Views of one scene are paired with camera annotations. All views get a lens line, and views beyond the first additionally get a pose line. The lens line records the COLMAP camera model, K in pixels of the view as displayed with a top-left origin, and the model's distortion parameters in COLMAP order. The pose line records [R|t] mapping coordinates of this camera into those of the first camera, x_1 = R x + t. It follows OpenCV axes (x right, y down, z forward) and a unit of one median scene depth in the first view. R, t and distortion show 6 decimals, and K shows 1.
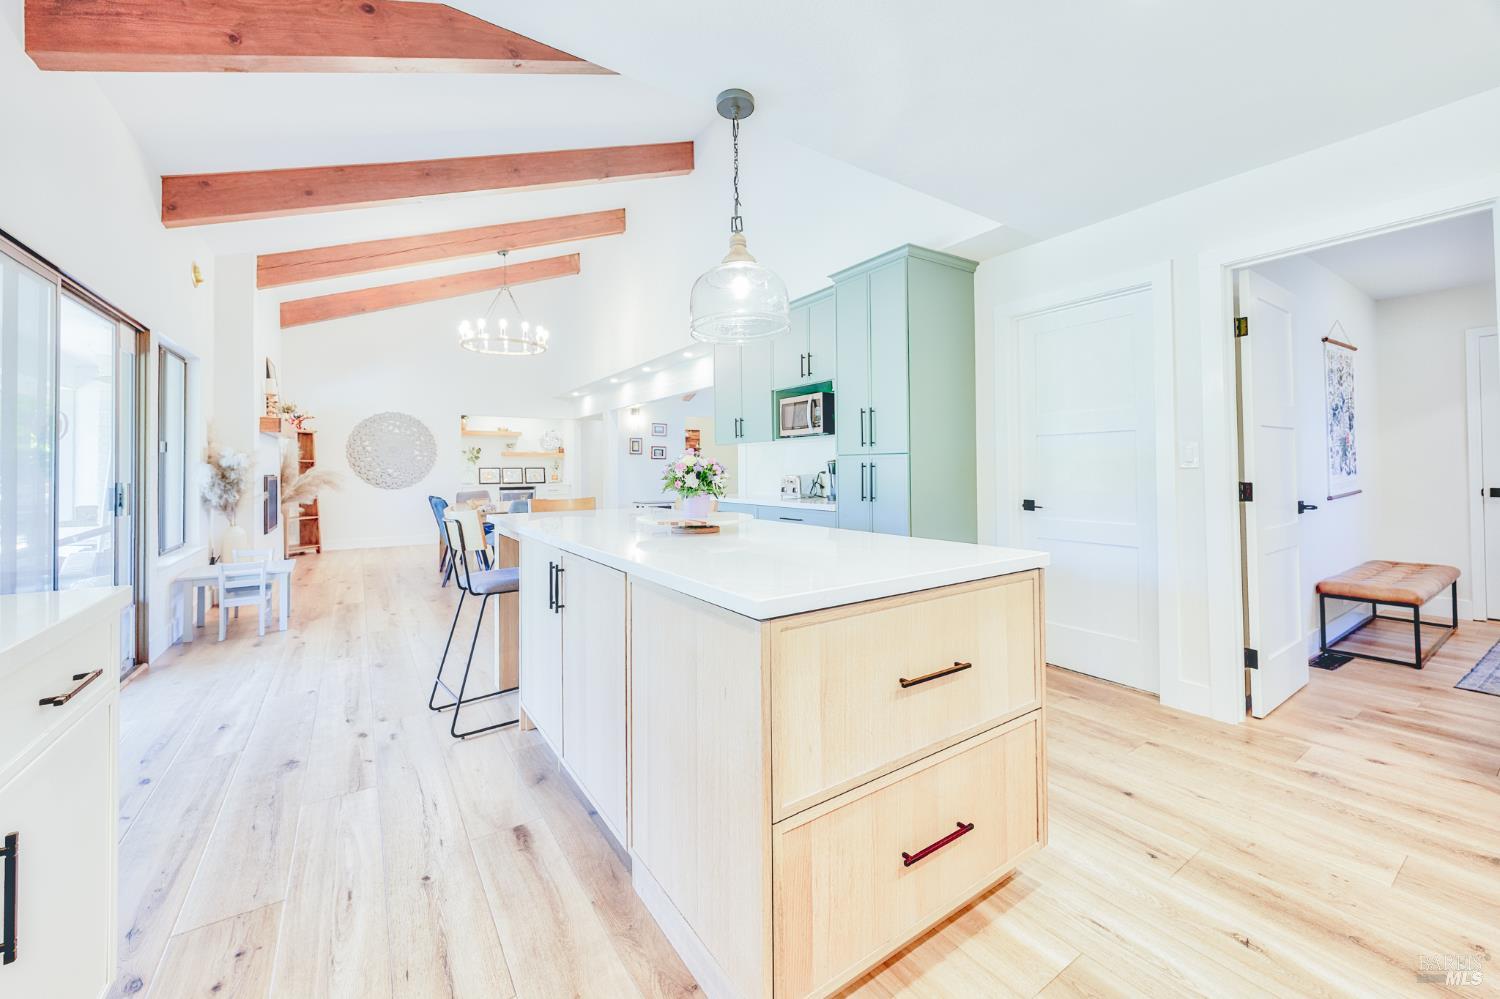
lens RADIAL K [[588.5, 0, 752.3], [0, 588.5, 460.6], [0, 0, 1]] dist [-0.004129, 0.000239]
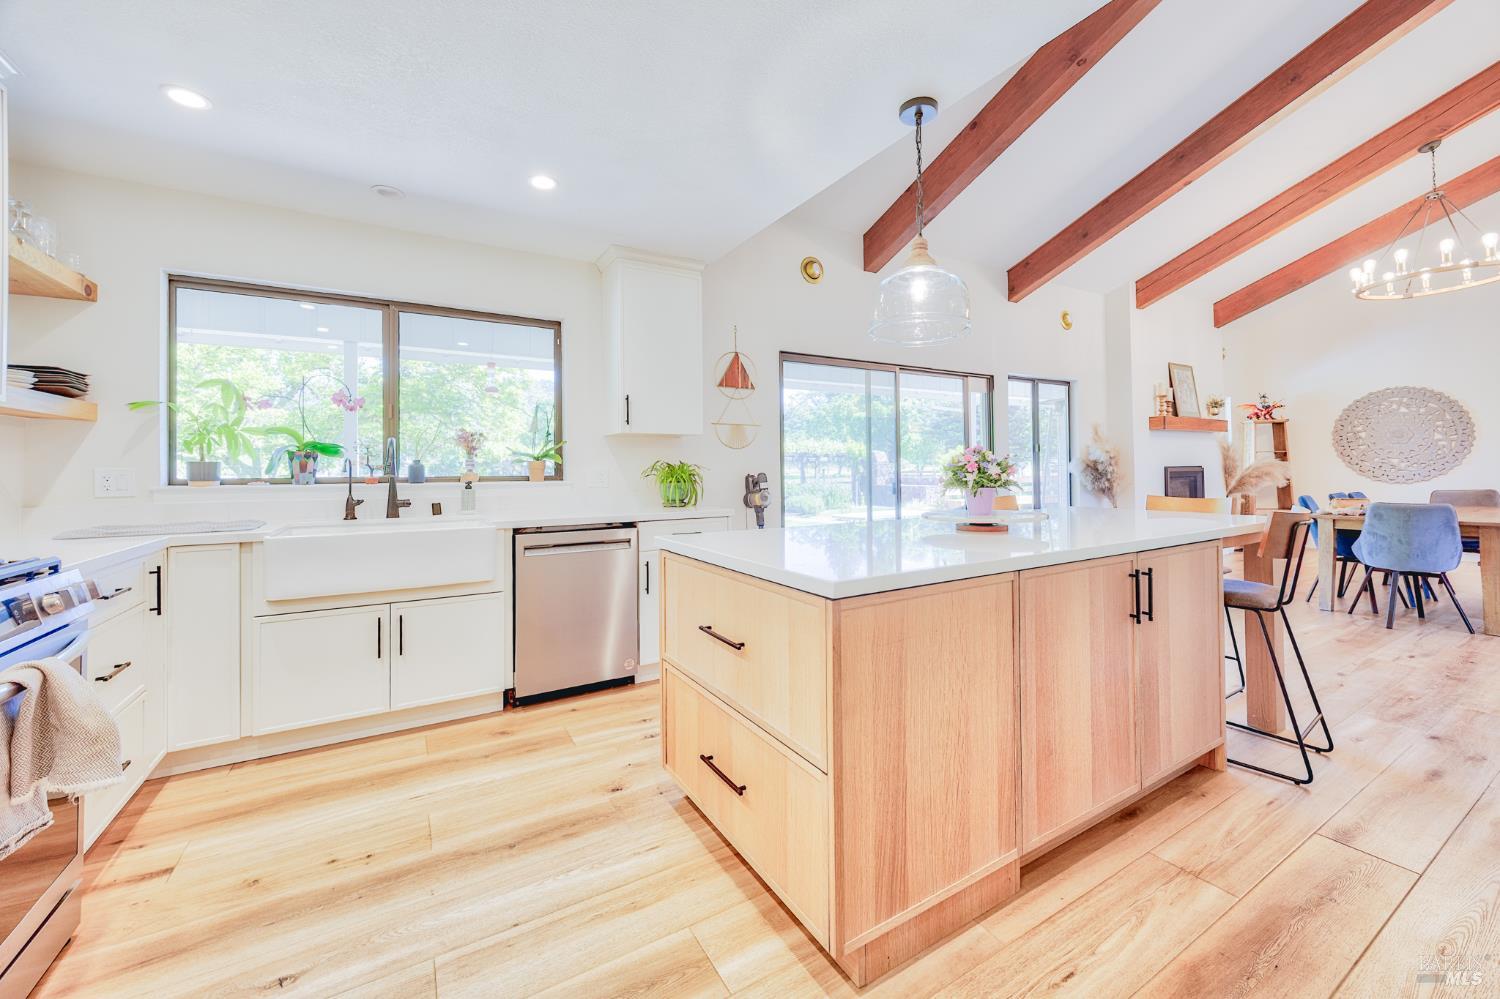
lens RADIAL K [[588.5, 0, 743.8], [0, 588.5, 466.3], [0, 0, 1]] dist [-0.004129, 0.000239]
pose [[-0.054364, 0.002003, -0.998519, 0.338320], [0.026208, 0.999656, 0.000578, 0.001765], [0.998177, -0.026138, -0.054397, 0.237659]]
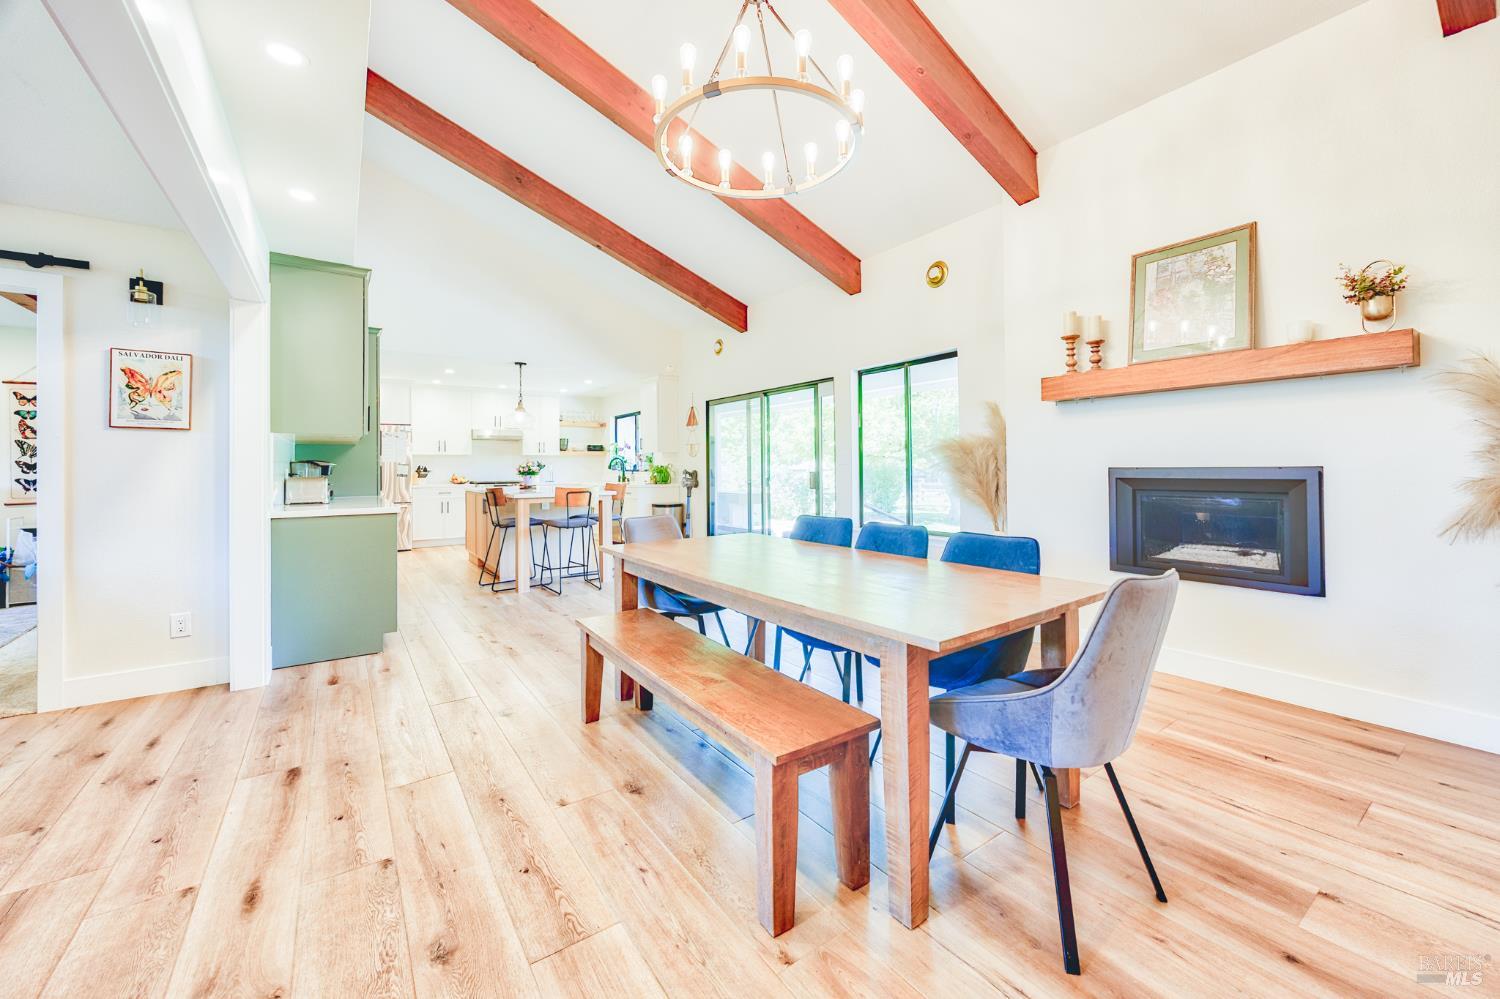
lens RADIAL K [[588.5, 0, 759.9], [0, 588.5, 463.6], [0, 0, 1]] dist [-0.004129, 0.000239]
pose [[-0.999326, 0.015792, -0.033151, -0.444902], [0.016462, 0.999664, -0.020026, 0.026293], [0.032824, -0.020559, -0.999250, 1.519641]]
